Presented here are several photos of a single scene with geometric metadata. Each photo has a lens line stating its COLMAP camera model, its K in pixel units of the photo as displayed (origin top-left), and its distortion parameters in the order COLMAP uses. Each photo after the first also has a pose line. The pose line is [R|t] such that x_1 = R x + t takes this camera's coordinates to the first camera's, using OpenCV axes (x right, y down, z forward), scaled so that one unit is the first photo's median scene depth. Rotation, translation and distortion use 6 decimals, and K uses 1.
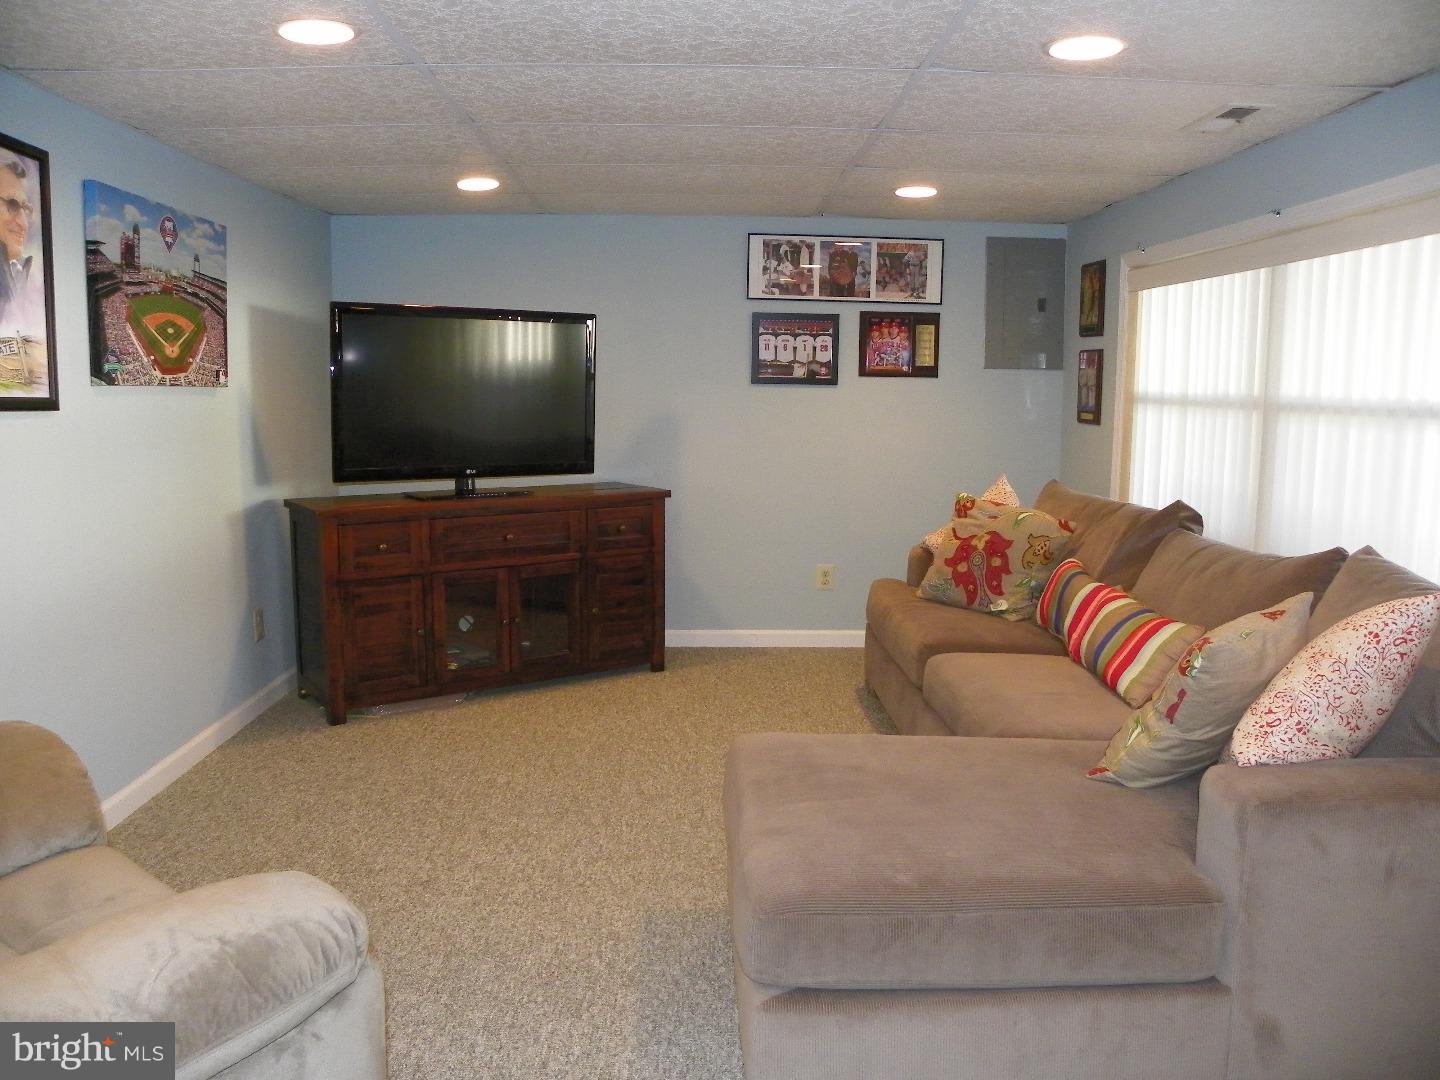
lens RADIAL K [[1083.2, 0, 720.0], [0, 1083.2, 540.0], [0, 0, 1]] dist [-0.130839, 0.072248]
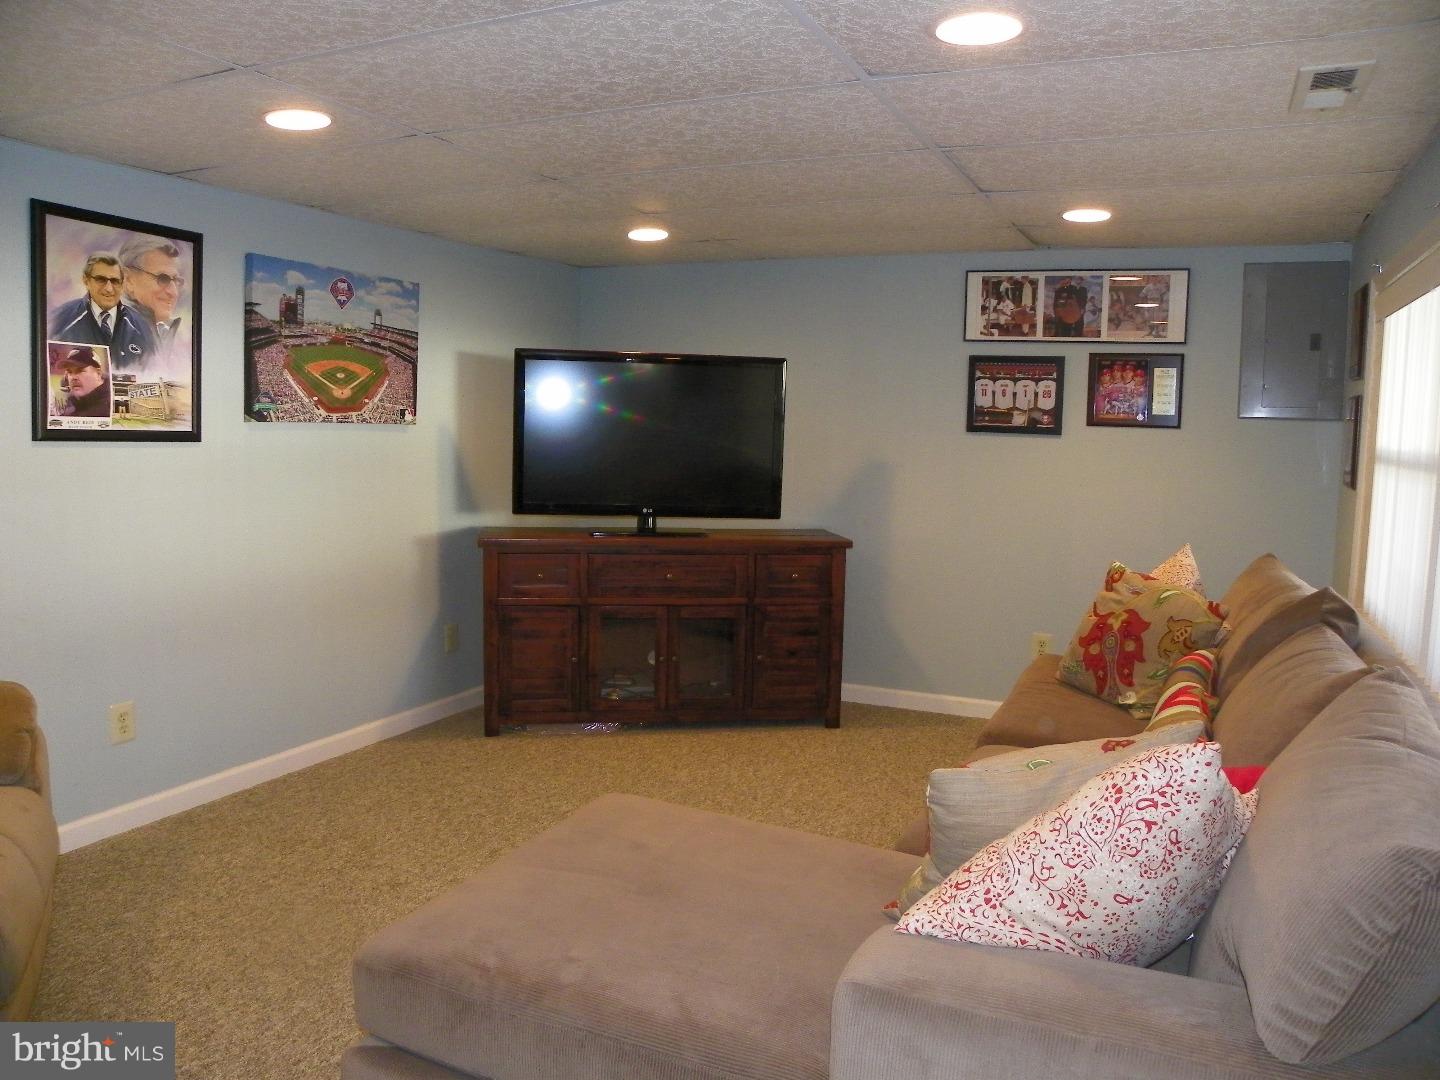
lens RADIAL K [[1090.5, 0, 720.0], [0, 1090.5, 540.0], [0, 0, 1]] dist [-0.109184, 0.001751]
pose [[0.899062, 0.058326, -0.433918, 0.293959], [-0.076097, 0.996819, -0.023681, -0.016348], [0.431157, 0.054311, 0.900641, 0.088877]]
